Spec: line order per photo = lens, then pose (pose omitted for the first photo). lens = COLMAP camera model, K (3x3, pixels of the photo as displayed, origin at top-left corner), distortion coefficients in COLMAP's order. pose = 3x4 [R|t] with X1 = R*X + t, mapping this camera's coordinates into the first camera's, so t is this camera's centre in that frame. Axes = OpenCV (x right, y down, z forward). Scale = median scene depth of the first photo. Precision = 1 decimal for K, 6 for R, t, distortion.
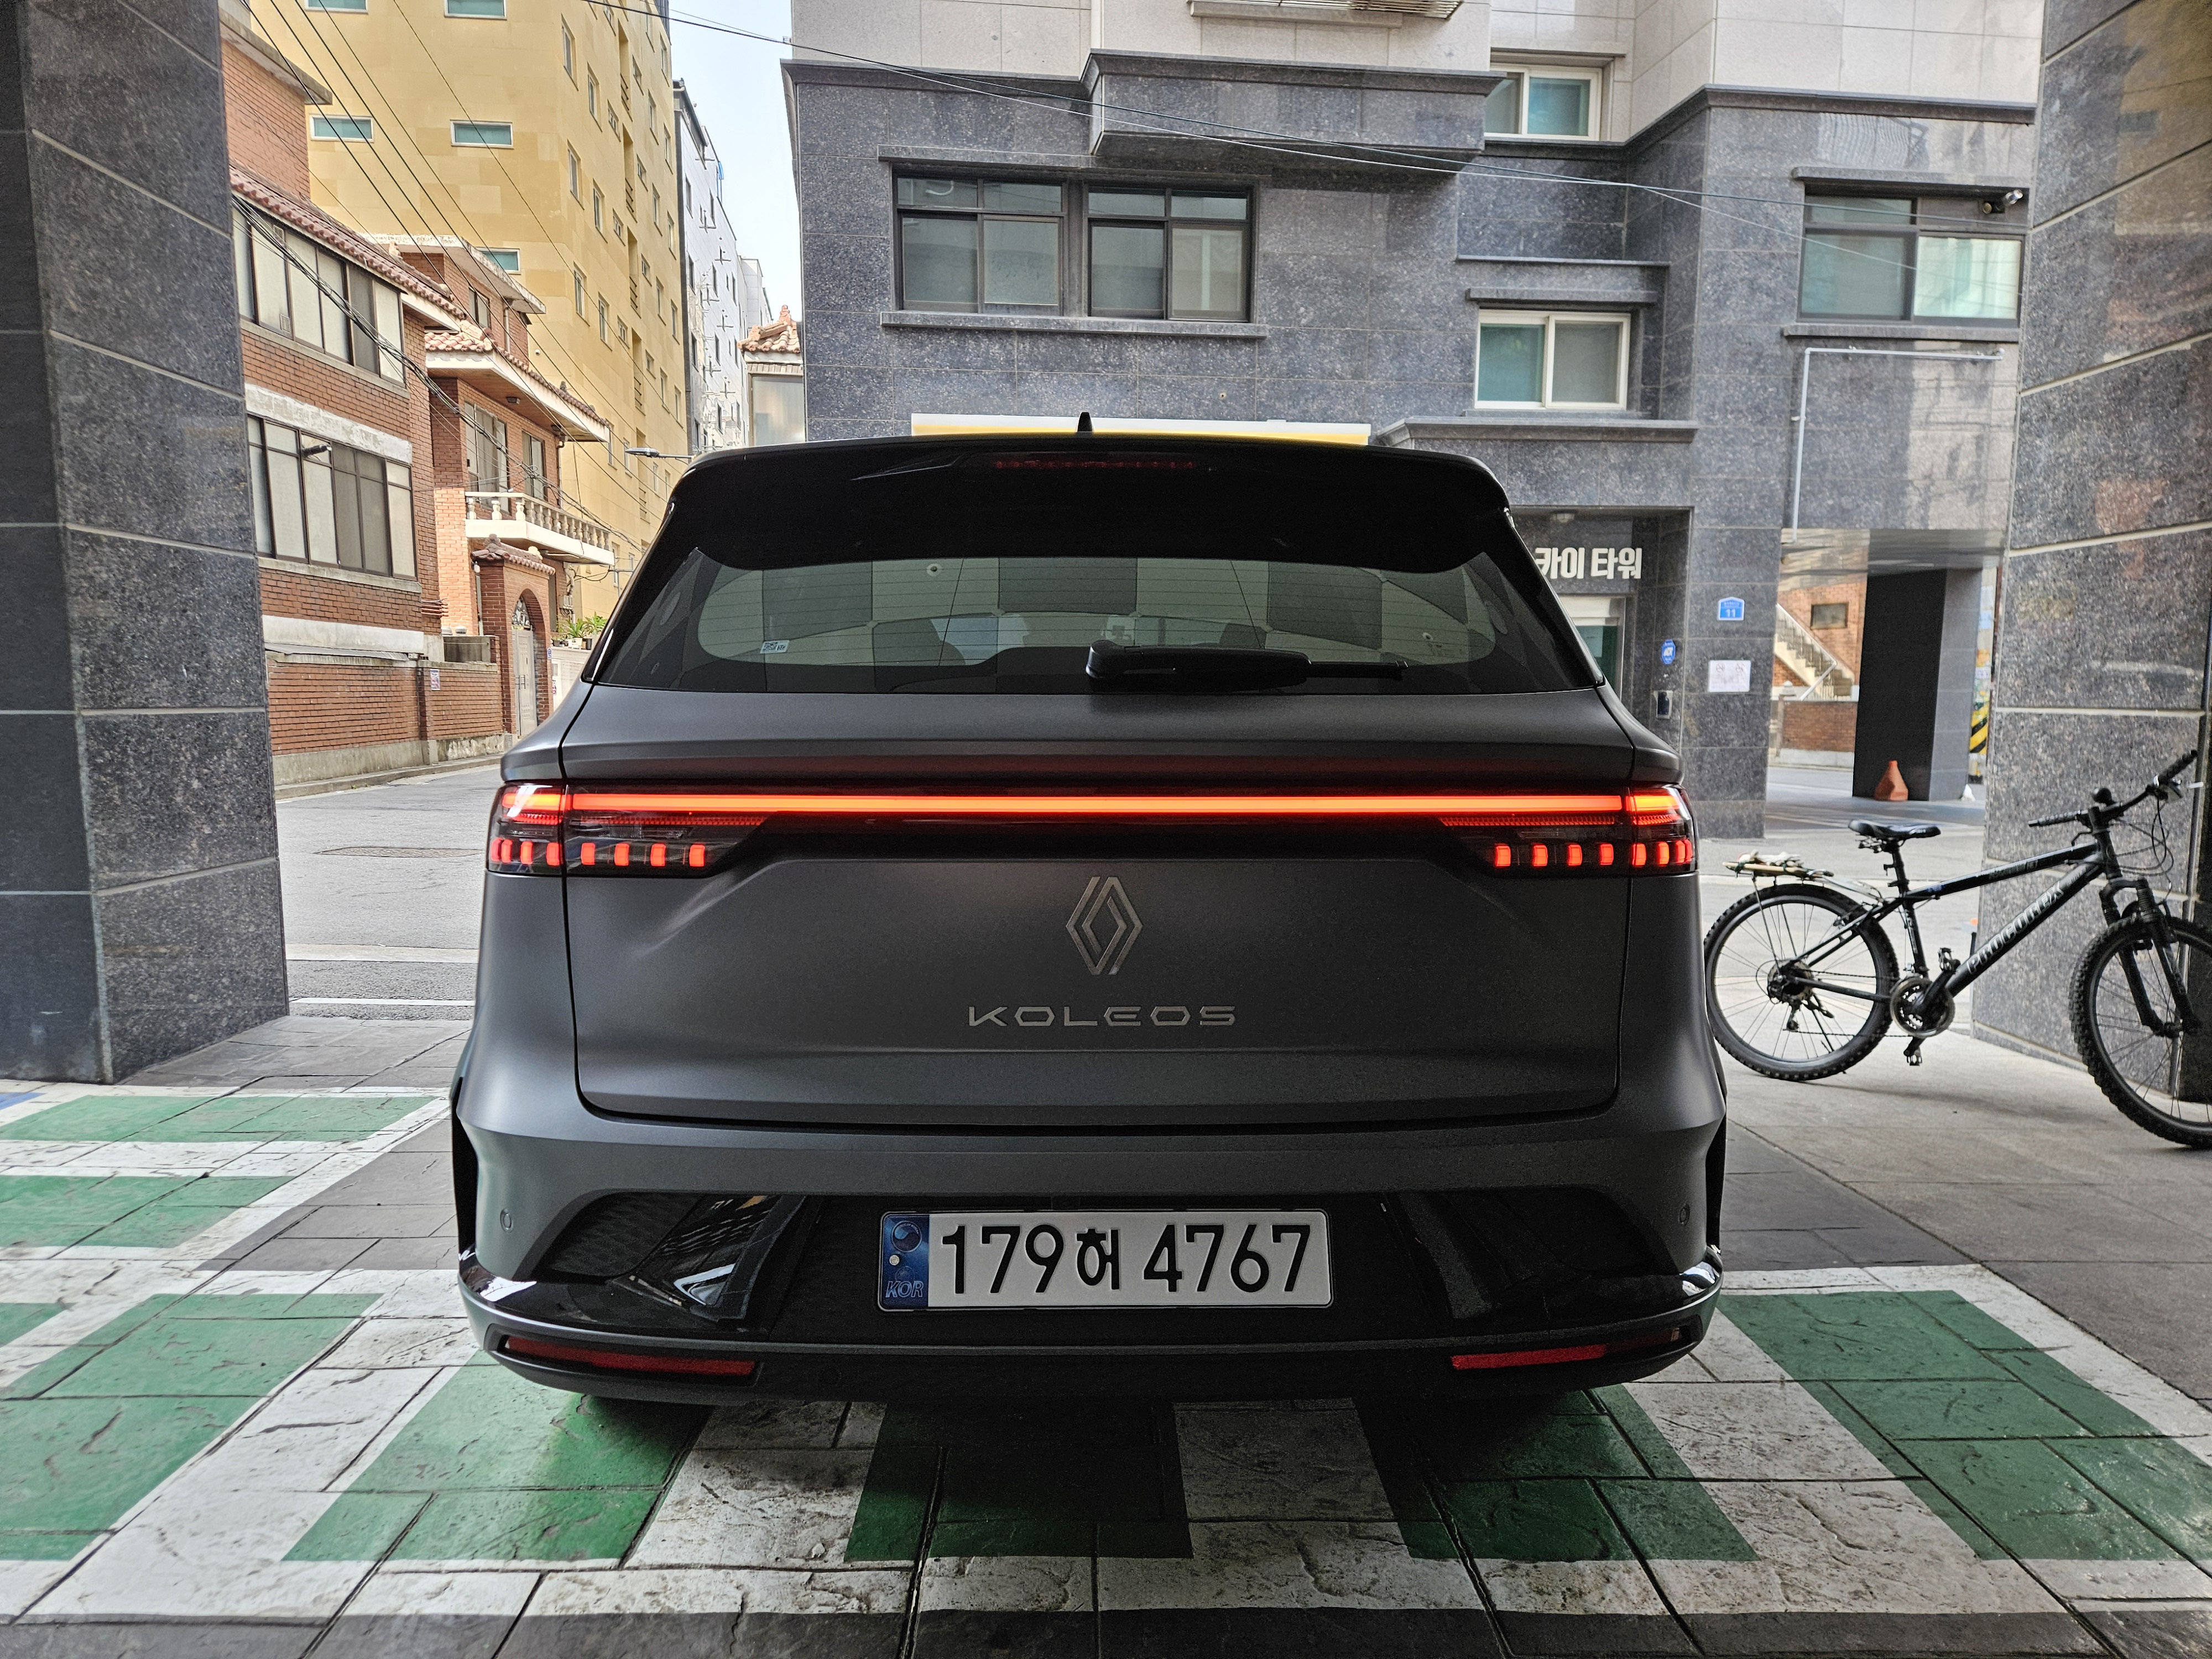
lens RADIAL K [[1452.1, 0, 1106.0], [0, 1452.1, 829.5], [0, 0, 1]] dist [0.003787, -0.000757]
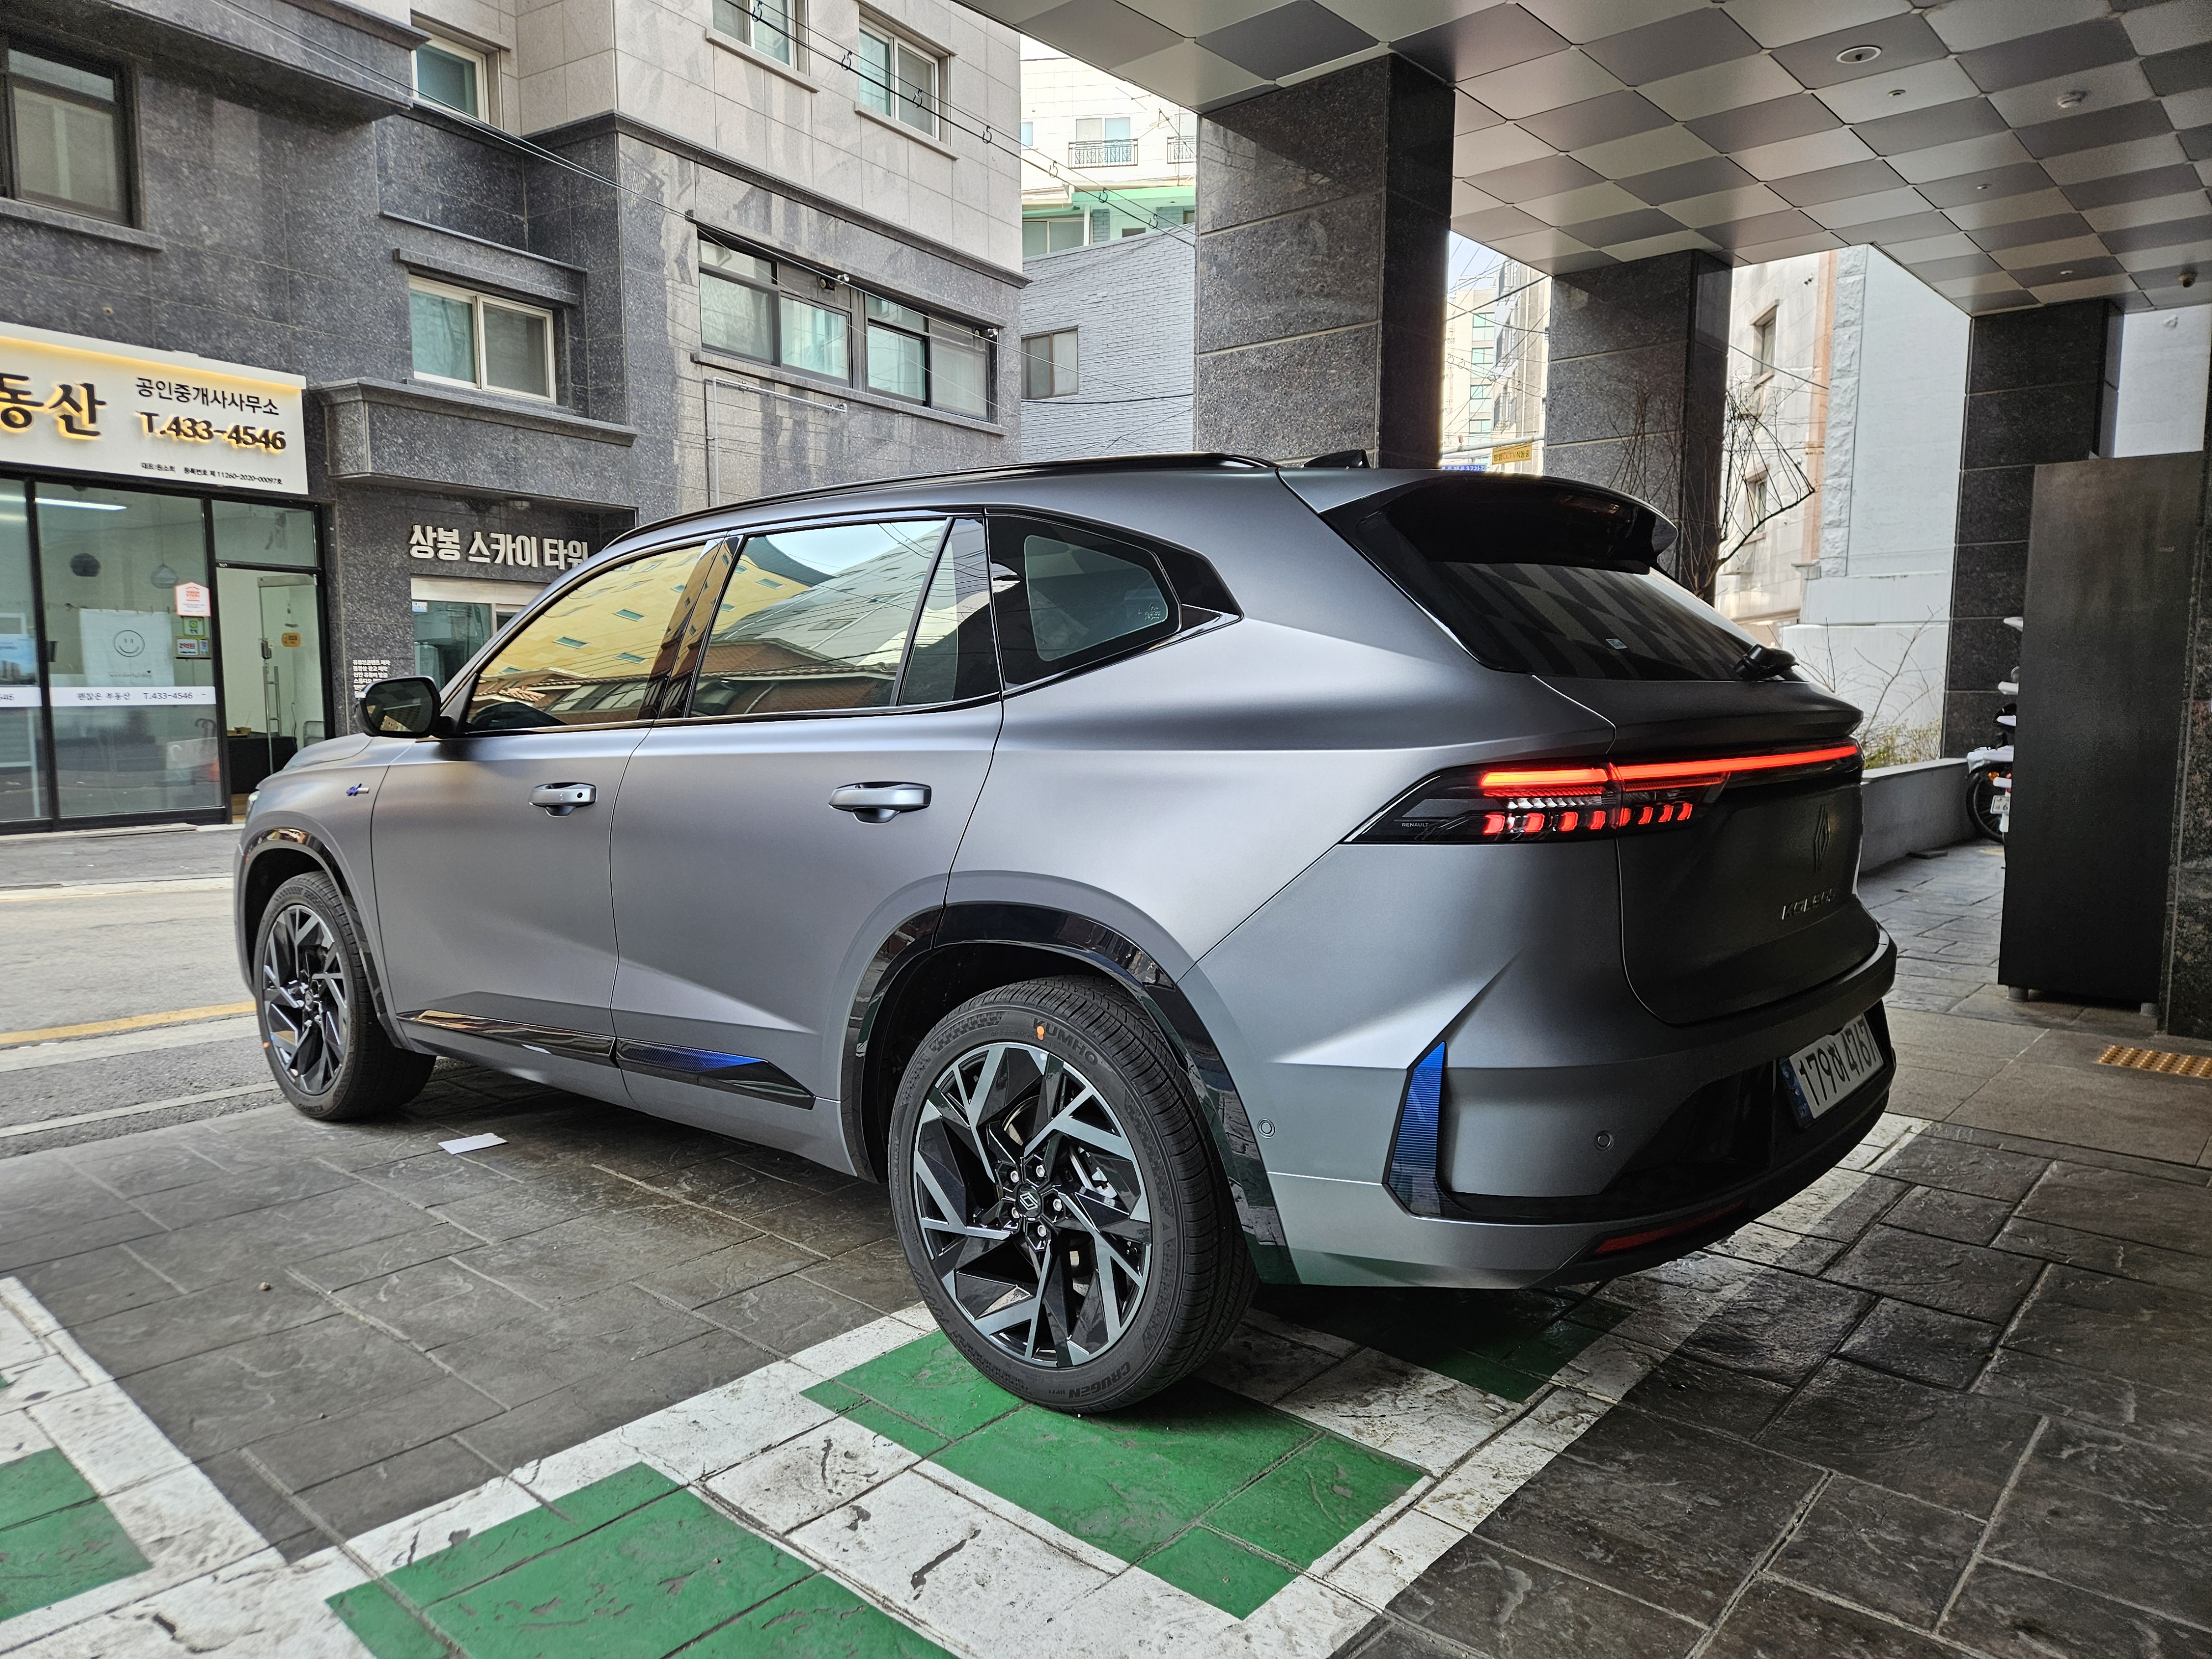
lens RADIAL K [[1417.1, 0, 1106.0], [0, 1417.1, 829.5], [0, 0, 1]] dist [0.000436, -0.023453]
pose [[0.653919, -0.061182, 0.754087, -0.163913], [0.053968, 0.997958, 0.034169, -0.003790], [-0.754637, 0.018353, 0.655886, 0.062799]]
